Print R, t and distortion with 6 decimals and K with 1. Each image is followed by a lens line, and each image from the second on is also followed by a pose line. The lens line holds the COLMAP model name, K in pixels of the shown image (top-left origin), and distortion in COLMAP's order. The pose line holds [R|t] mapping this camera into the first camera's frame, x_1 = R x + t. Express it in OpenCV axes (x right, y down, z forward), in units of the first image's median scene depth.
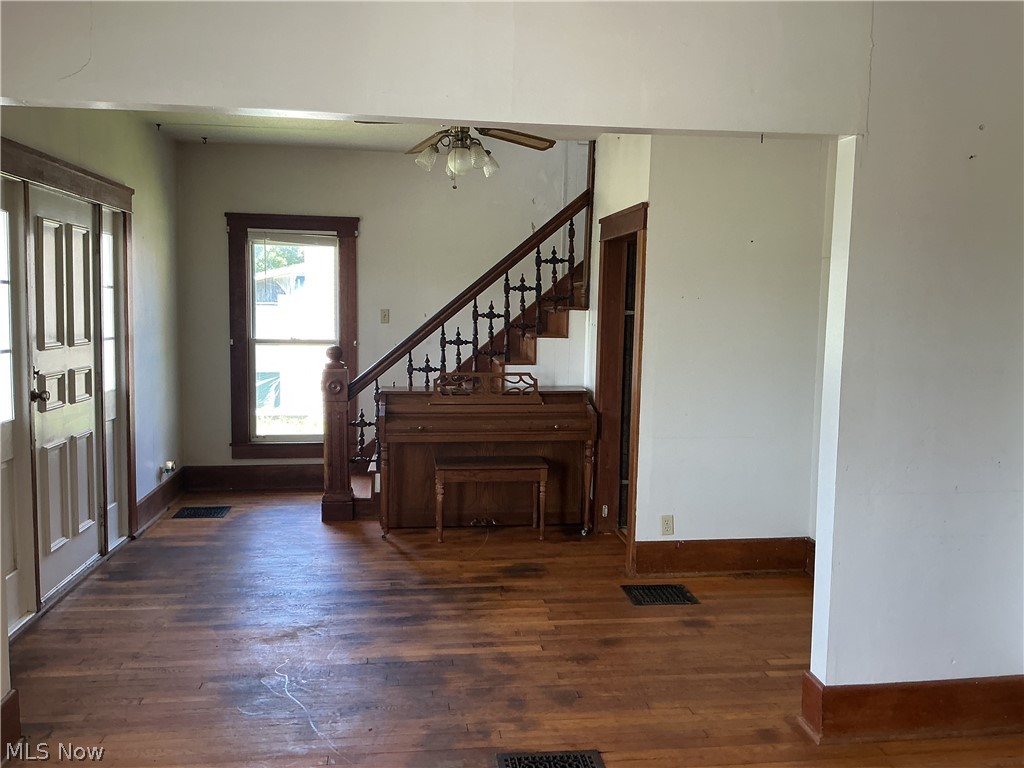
lens RADIAL K [[851.3, 0, 510.5], [0, 851.3, 381.8], [0, 0, 1]] dist [0.124828, -0.241910]
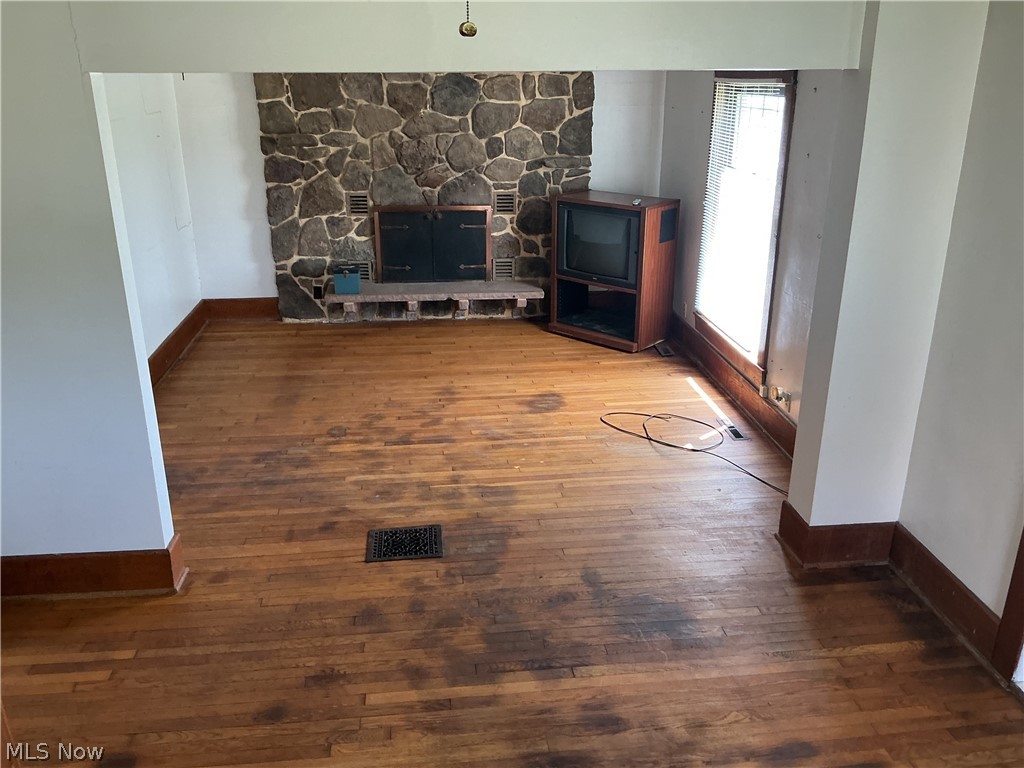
lens RADIAL K [[851.3, 0, 510.5], [0, 851.3, 381.8], [0, 0, 1]] dist [0.124828, -0.241910]
pose [[-0.999734, -0.017808, 0.014663, -0.111575], [-0.009888, 0.905116, 0.425051, -0.319615], [-0.020841, 0.424793, -0.905051, 1.693920]]
